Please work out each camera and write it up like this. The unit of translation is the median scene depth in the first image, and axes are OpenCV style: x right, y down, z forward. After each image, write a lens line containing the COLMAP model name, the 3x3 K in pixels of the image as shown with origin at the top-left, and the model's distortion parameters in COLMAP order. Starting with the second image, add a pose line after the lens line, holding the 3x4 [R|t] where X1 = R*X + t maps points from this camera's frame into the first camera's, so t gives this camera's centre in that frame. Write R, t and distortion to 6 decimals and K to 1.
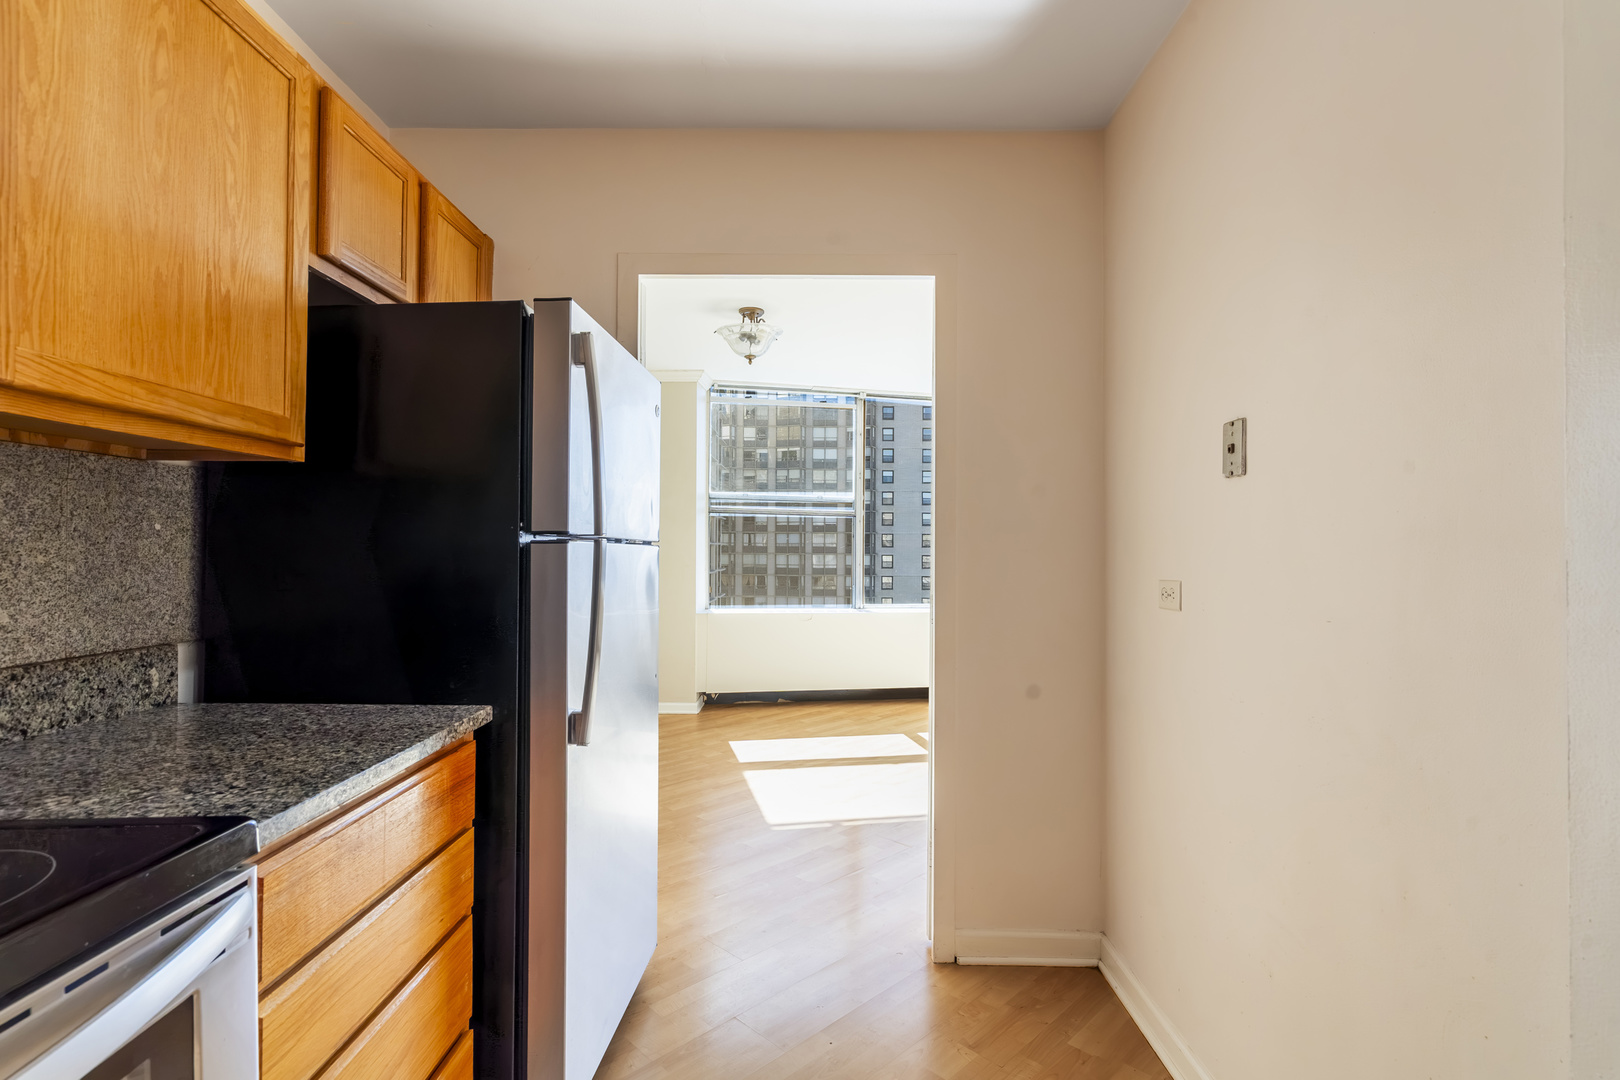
lens RADIAL K [[751.0, 0, 810.0], [0, 751.0, 540.0], [0, 0, 1]] dist [-0.000966, 0.001218]
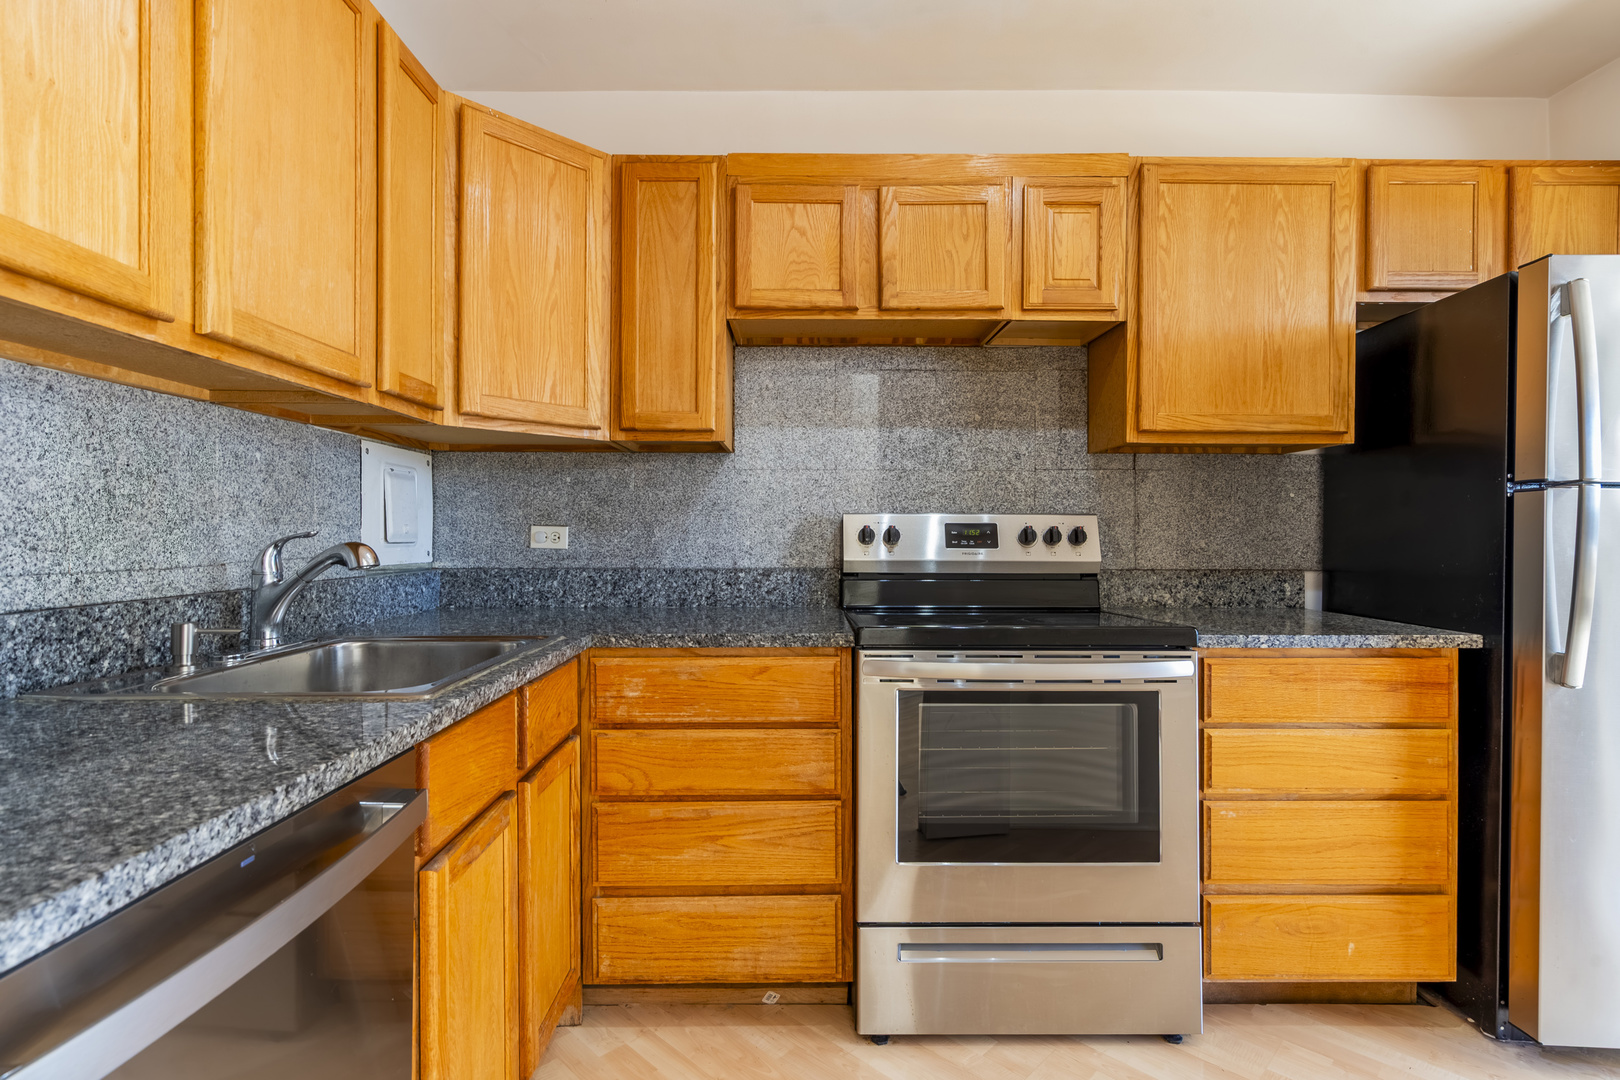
lens RADIAL K [[772.6, 0, 810.0], [0, 772.6, 540.0], [0, 0, 1]] dist [-0.002876, 0.000926]
pose [[0.021273, 0.005141, -0.999760, 0.818317], [0.009049, 0.999945, 0.005334, 0.065650], [0.999733, -0.009160, 0.021225, -0.057152]]
